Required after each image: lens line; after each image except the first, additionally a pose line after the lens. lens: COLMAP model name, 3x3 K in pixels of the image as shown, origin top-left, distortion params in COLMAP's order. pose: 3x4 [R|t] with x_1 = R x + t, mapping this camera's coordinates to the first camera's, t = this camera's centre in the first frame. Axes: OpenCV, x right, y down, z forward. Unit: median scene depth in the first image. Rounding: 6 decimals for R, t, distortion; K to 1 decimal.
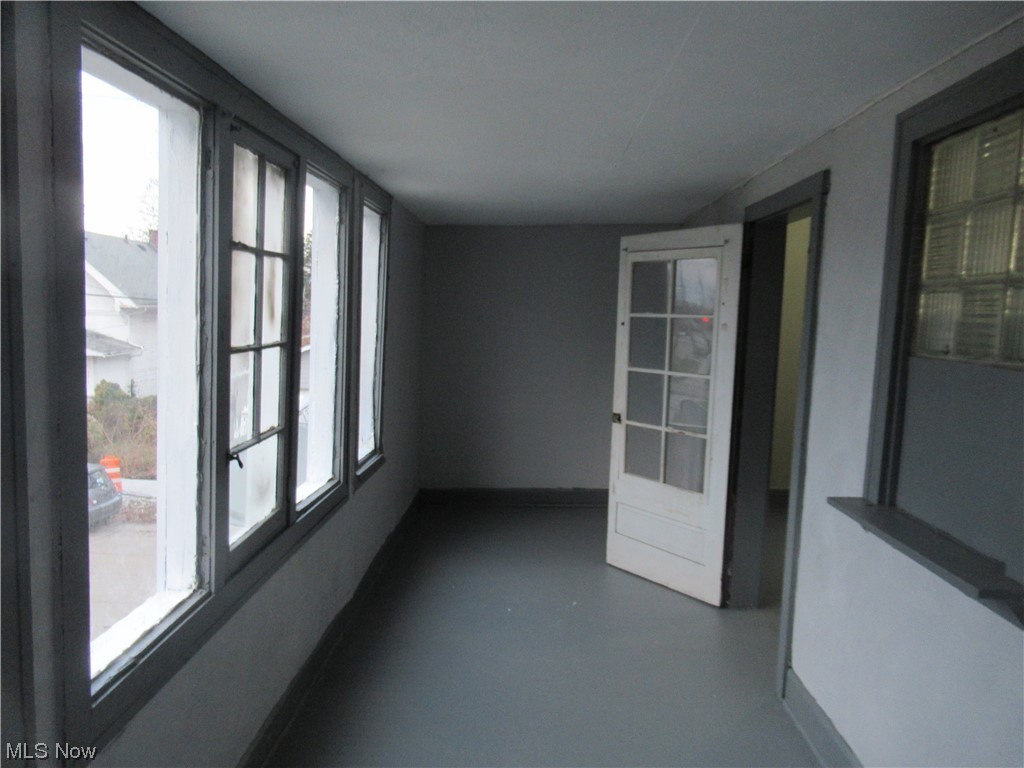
lens RADIAL K [[769.4, 0, 509.7], [0, 769.4, 383.9], [0, 0, 1]] dist [-0.001716, -0.004398]
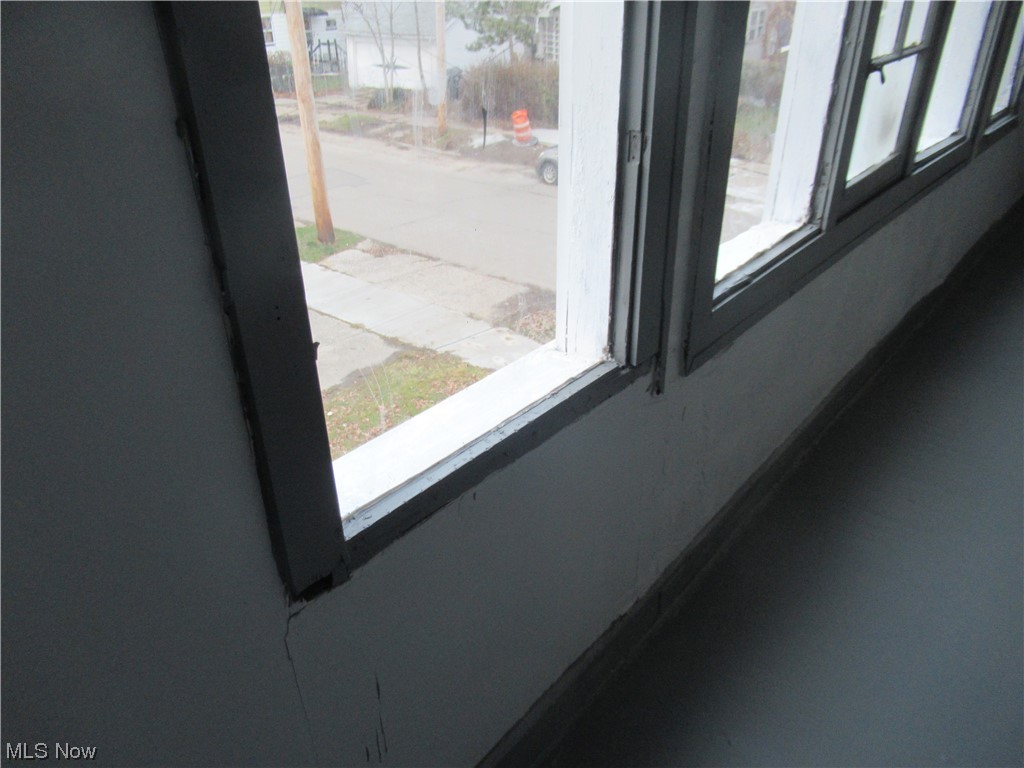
lens RADIAL K [[769.4, 0, 514.5], [0, 769.4, 383.8], [0, 0, 1]] dist [-0.001716, -0.004398]
pose [[0.790188, 0.254606, -0.557476, -0.125322], [-0.020931, 0.920303, 0.390645, 0.093624], [0.612507, -0.297015, 0.732542, 0.077956]]
